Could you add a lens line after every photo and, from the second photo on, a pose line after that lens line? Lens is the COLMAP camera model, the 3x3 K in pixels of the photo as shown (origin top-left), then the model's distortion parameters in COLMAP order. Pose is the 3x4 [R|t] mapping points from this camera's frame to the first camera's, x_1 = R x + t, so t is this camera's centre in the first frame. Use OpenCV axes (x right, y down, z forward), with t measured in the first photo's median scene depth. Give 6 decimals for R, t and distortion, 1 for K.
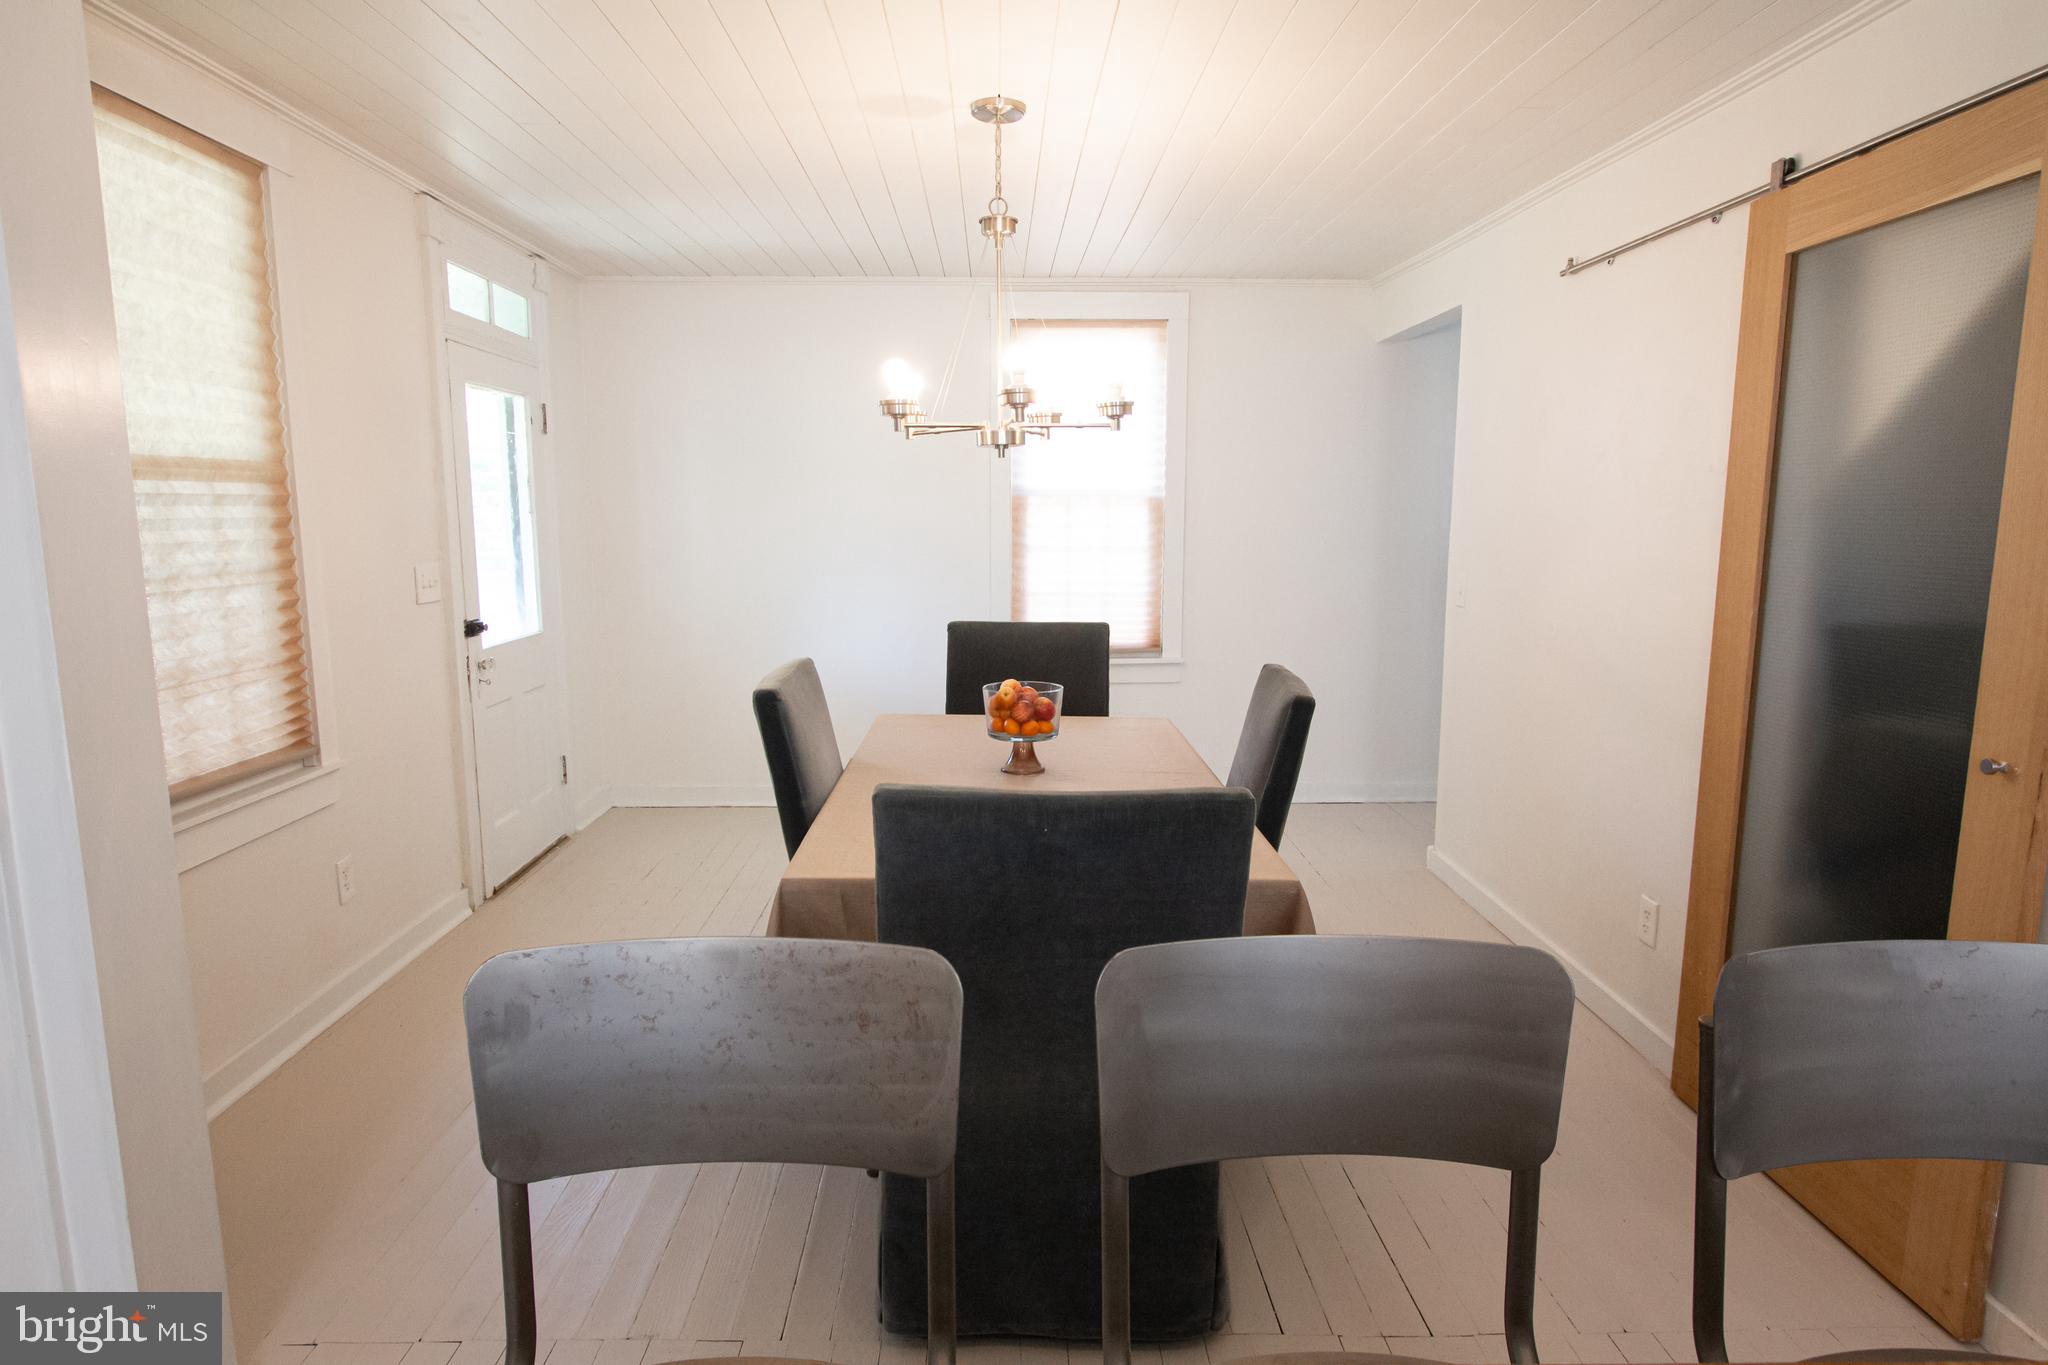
lens RADIAL K [[1170.3, 0, 1031.8], [0, 1170.3, 683.3], [0, 0, 1]] dist [-0.006287, -0.000340]
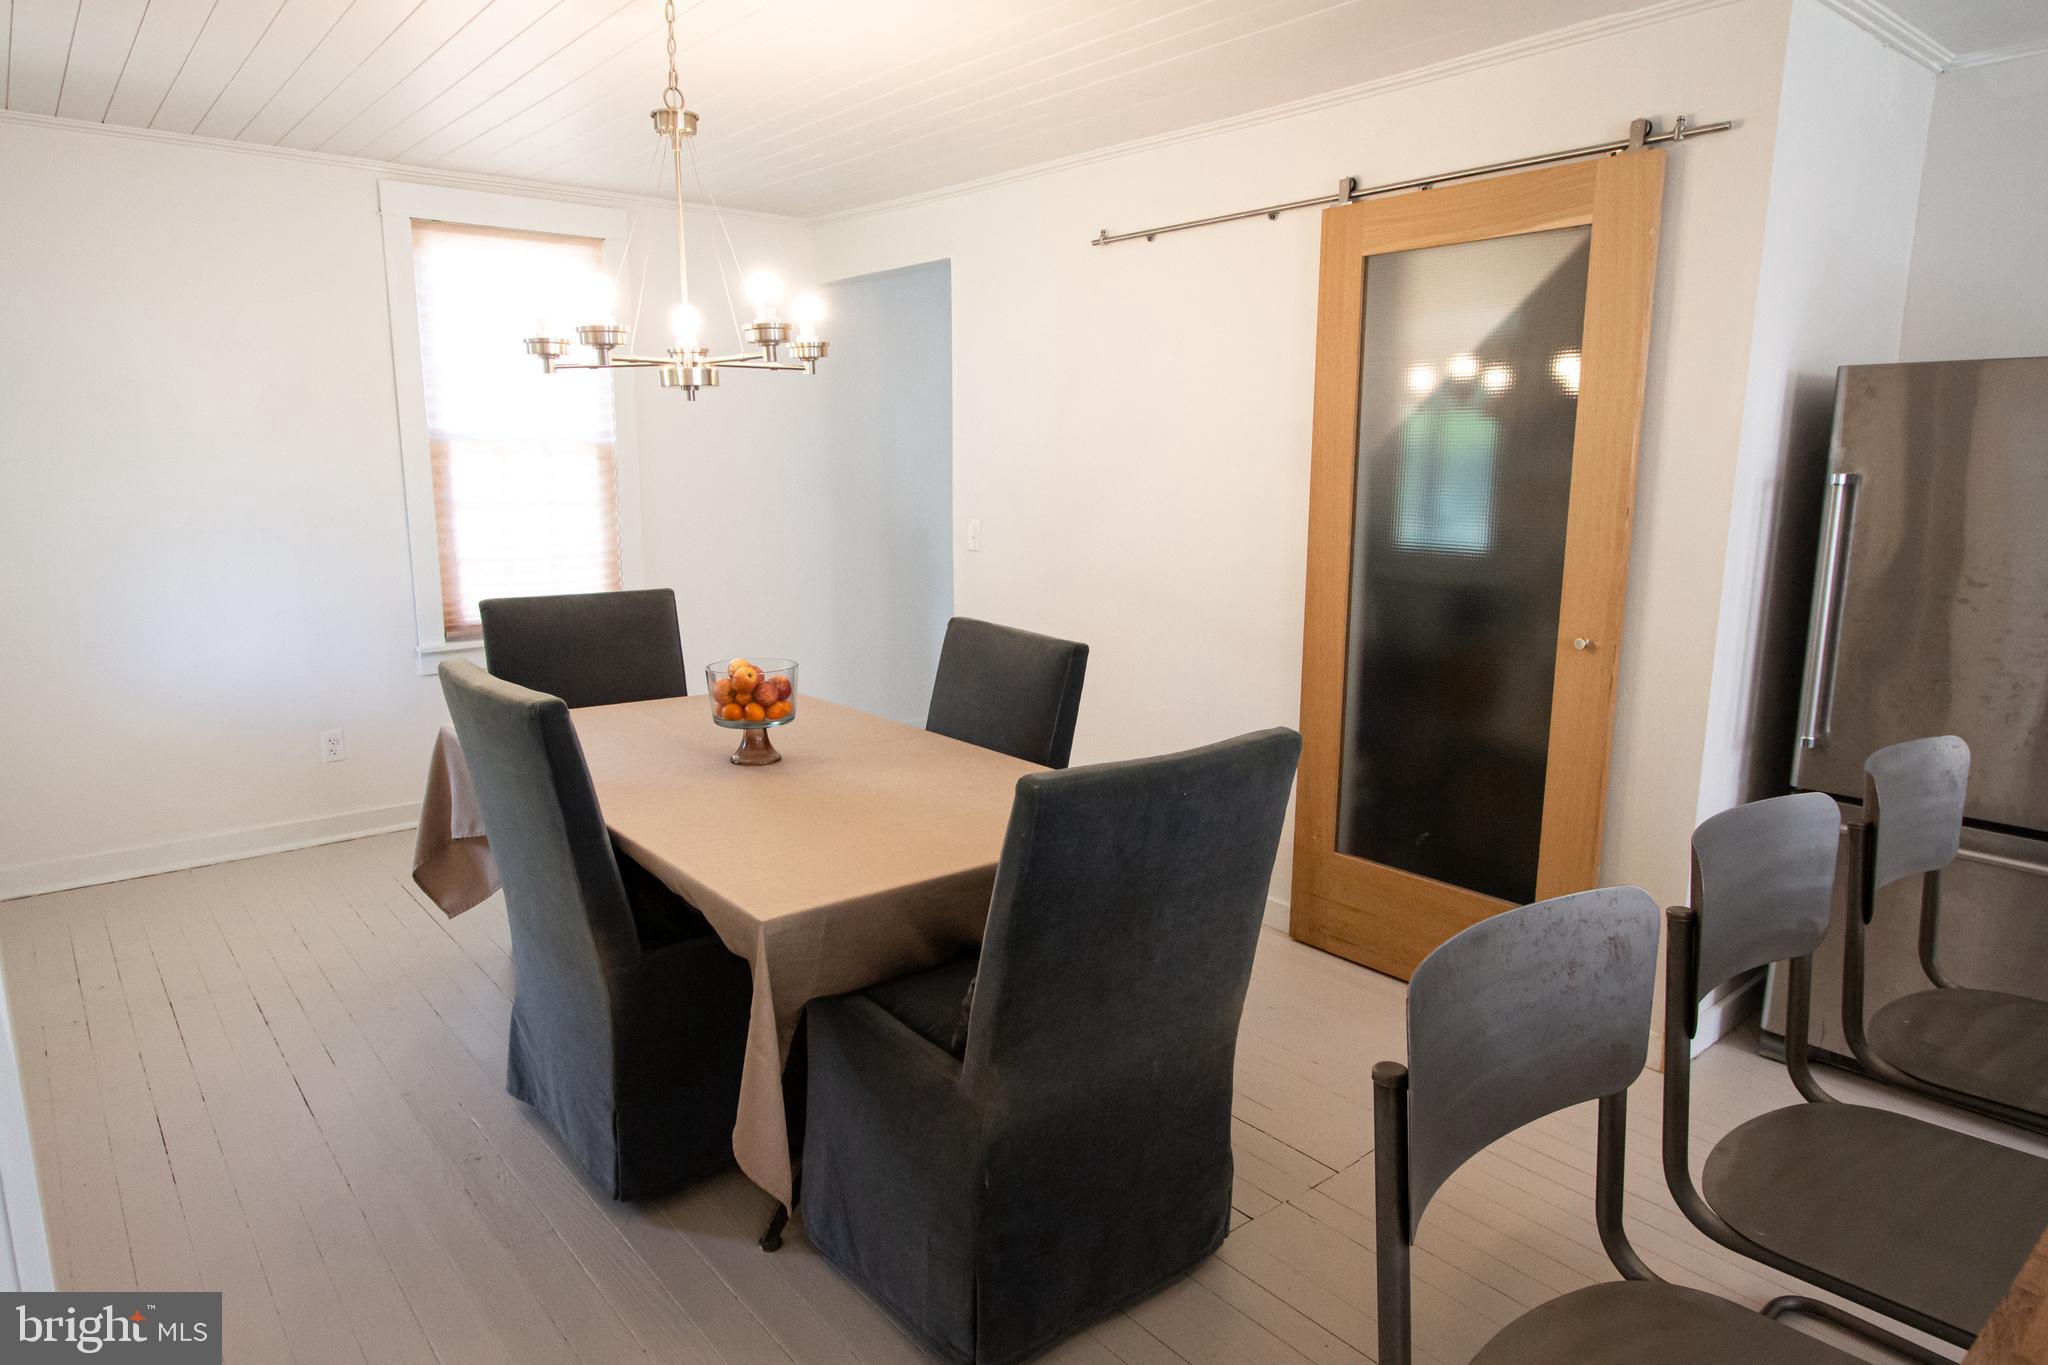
lens RADIAL K [[1216.0, 0, 1037.3], [0, 1216.0, 691.2], [0, 0, 1]] dist [-0.013670, 0.008408]
pose [[0.785695, -0.117780, 0.607298, -0.401373], [0.089141, 0.993018, 0.077260, -0.029836], [-0.612158, -0.006568, 0.790708, 0.151144]]
